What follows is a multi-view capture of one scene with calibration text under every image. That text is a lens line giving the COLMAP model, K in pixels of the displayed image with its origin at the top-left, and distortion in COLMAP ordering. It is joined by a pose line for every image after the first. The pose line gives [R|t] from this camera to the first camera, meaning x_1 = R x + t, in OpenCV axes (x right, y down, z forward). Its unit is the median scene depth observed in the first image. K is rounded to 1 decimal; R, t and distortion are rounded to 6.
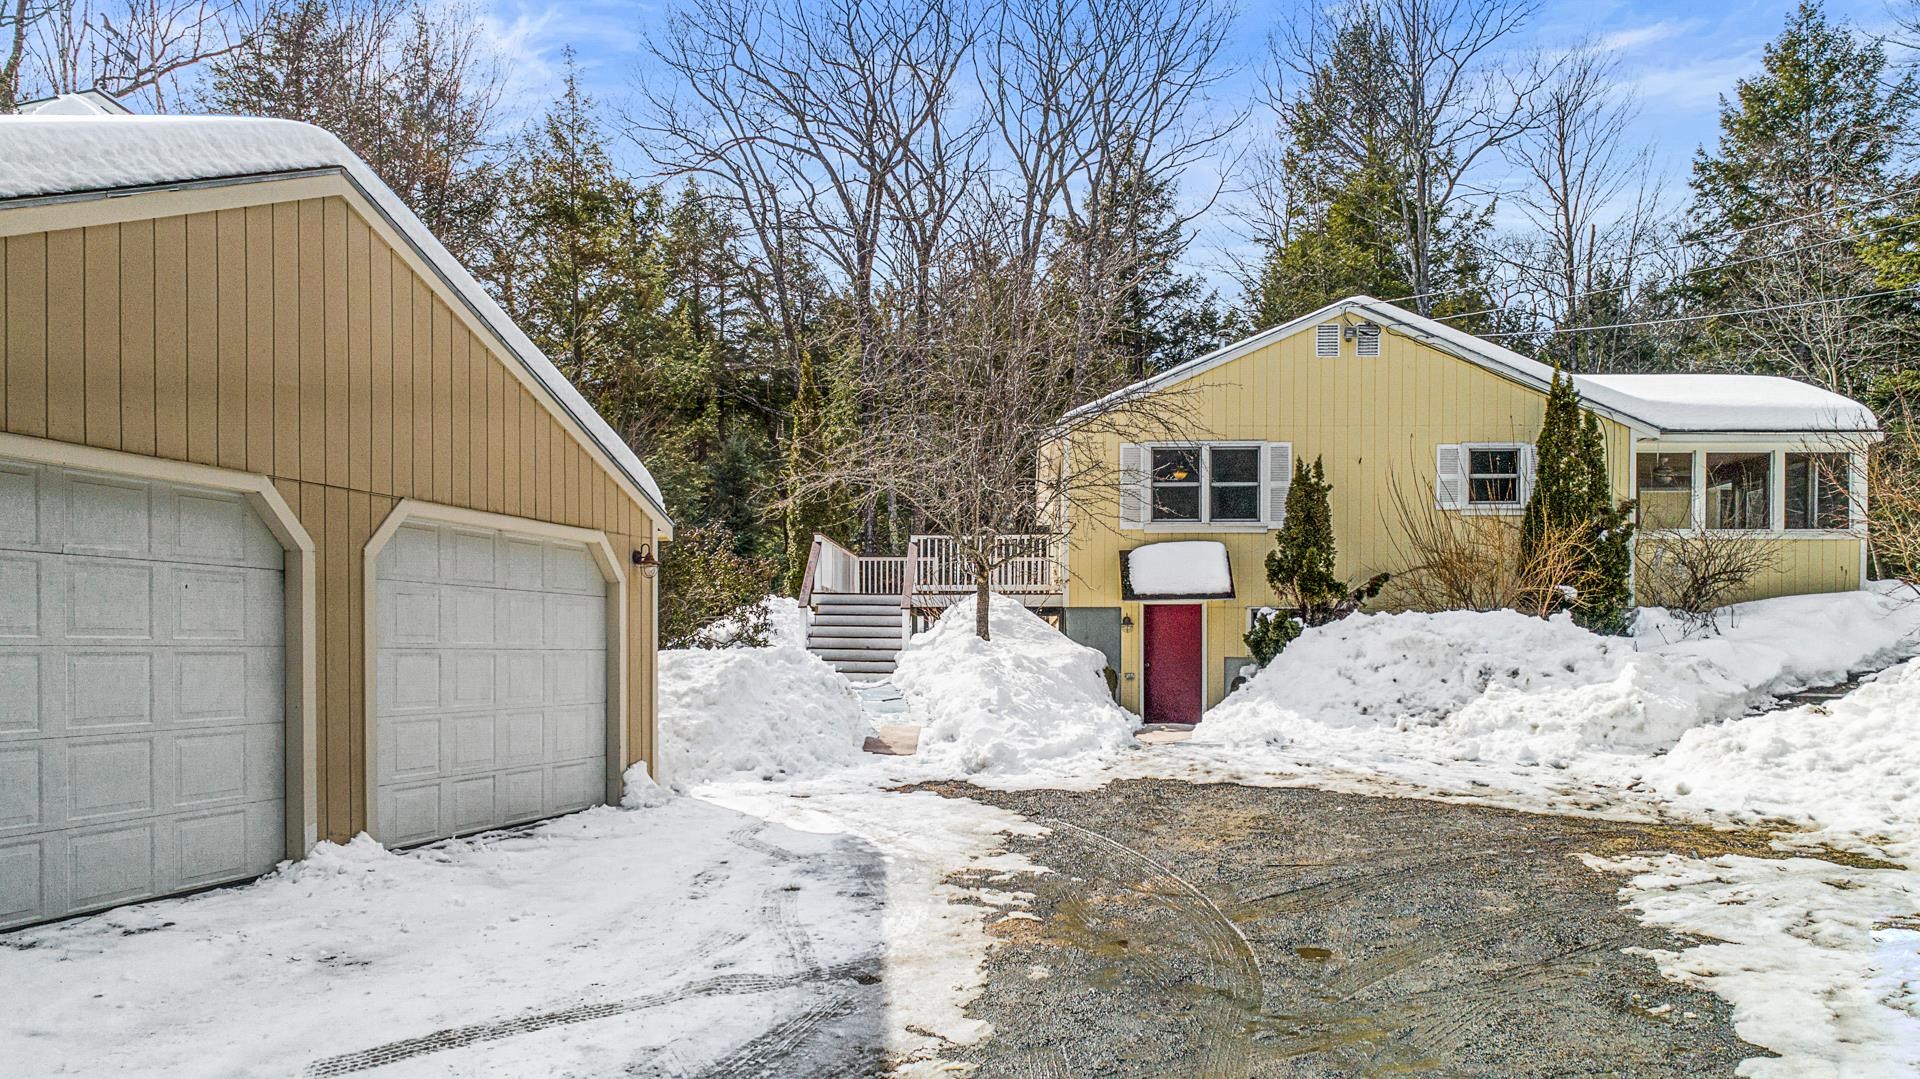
lens RADIAL K [[1292.2, 0, 960.0], [0, 1292.2, 539.5], [0, 0, 1]] dist [-0.006873, -0.001592]
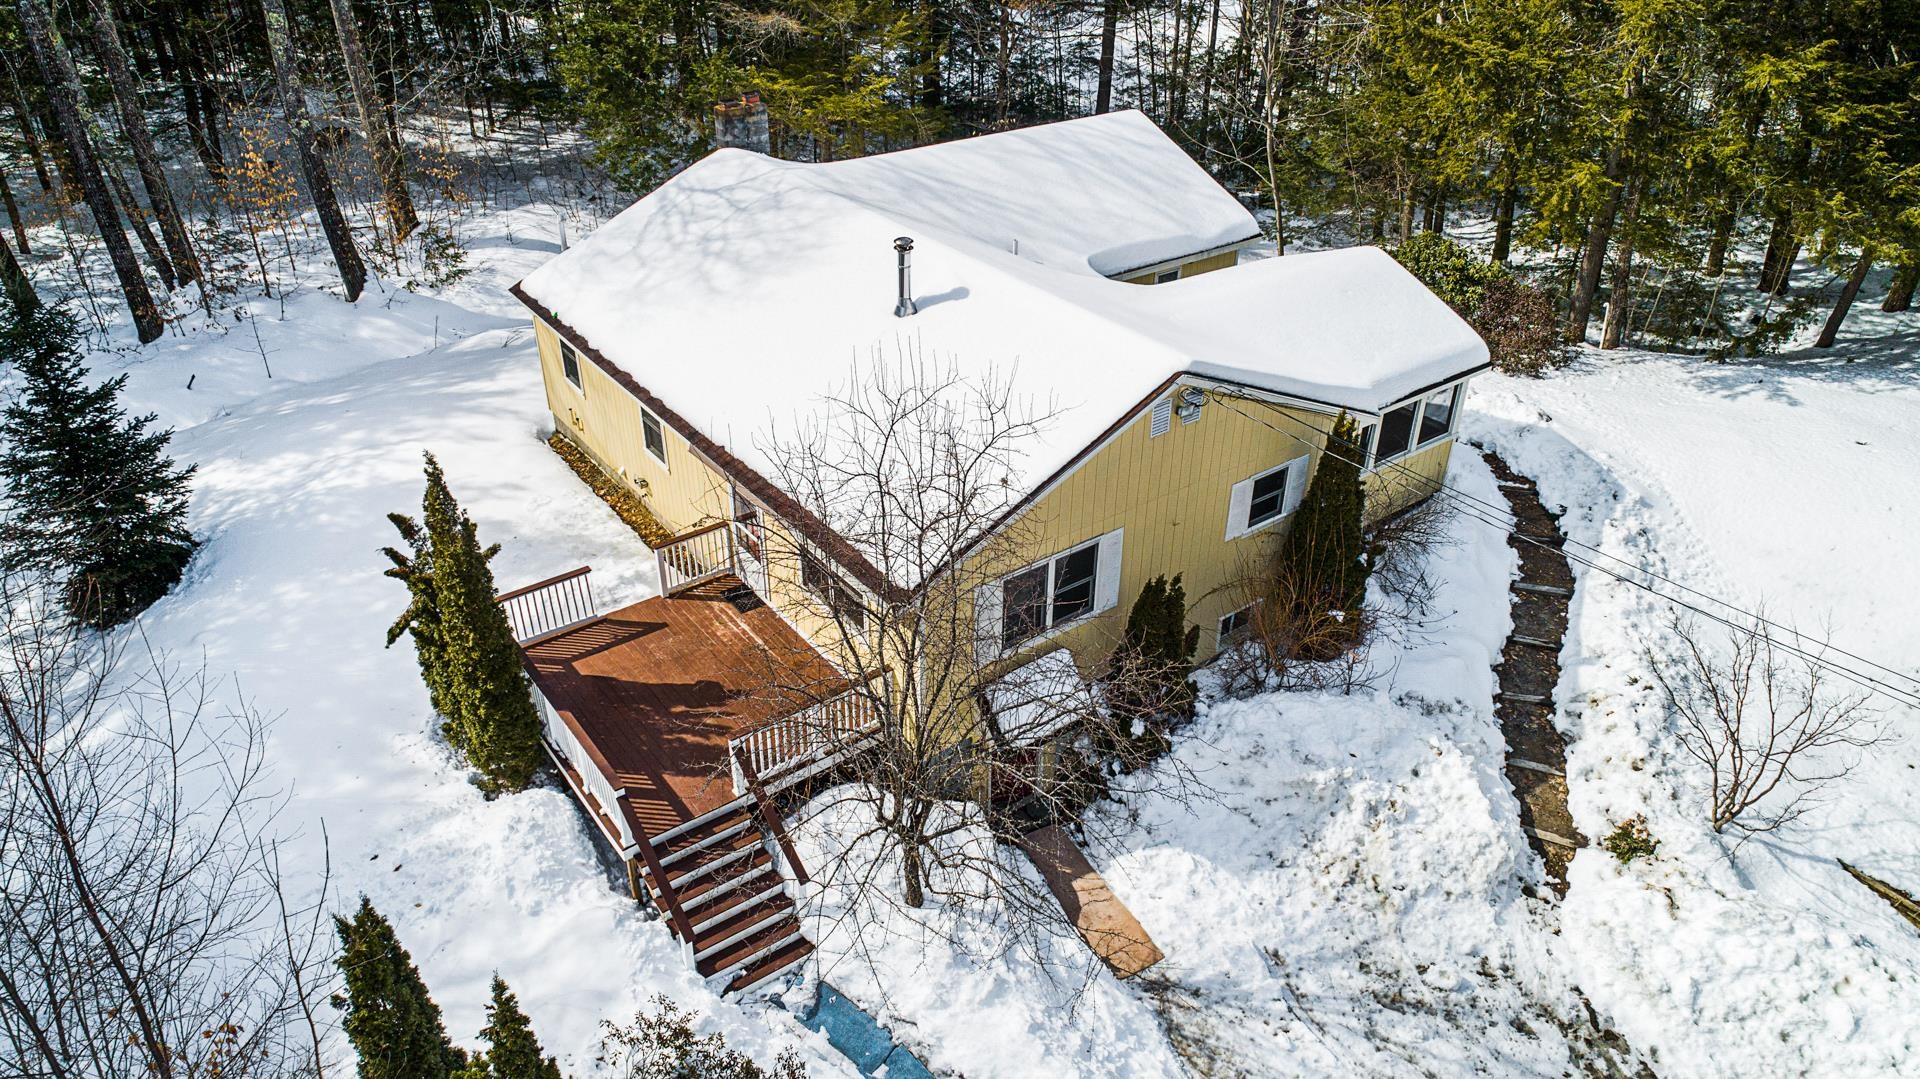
lens RADIAL K [[1292.2, 0, 960.0], [0, 1292.2, 539.5], [0, 0, 1]] dist [-0.006873, -0.001592]
pose [[0.829404, -0.291712, 0.476439, -0.291672], [0.015707, 0.864679, 0.502079, -0.542204], [-0.558429, -0.408943, 0.721750, 0.386354]]
